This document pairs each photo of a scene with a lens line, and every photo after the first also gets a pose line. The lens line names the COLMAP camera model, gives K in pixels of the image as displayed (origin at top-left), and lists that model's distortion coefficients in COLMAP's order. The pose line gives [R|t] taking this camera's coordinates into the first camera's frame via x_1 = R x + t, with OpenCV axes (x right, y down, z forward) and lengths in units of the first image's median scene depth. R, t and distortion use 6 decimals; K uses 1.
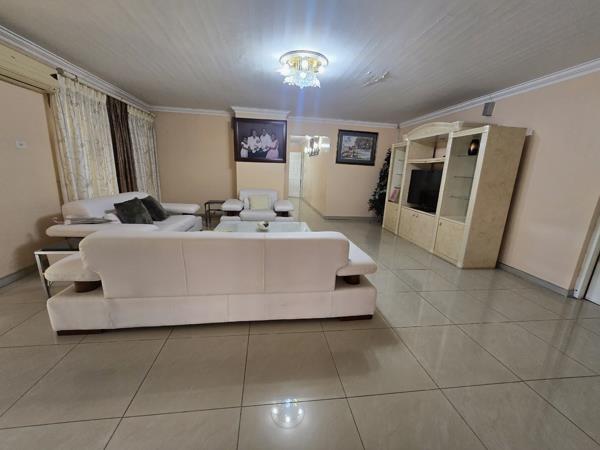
lens RADIAL K [[243.7, 0, 300.0], [0, 243.7, 225.0], [0, 0, 1]] dist [-0.001036, -0.000366]
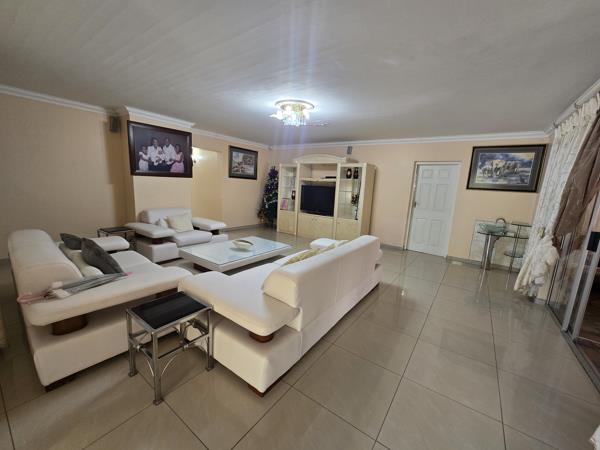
lens RADIAL K [[243.7, 0, 300.0], [0, 243.7, 225.0], [0, 0, 1]] dist [-0.001036, -0.000366]
pose [[0.694238, -0.126475, 0.708546, -0.468945], [0.138282, 0.989538, 0.041142, -0.060087], [-0.706337, 0.069417, 0.704464, 0.074597]]
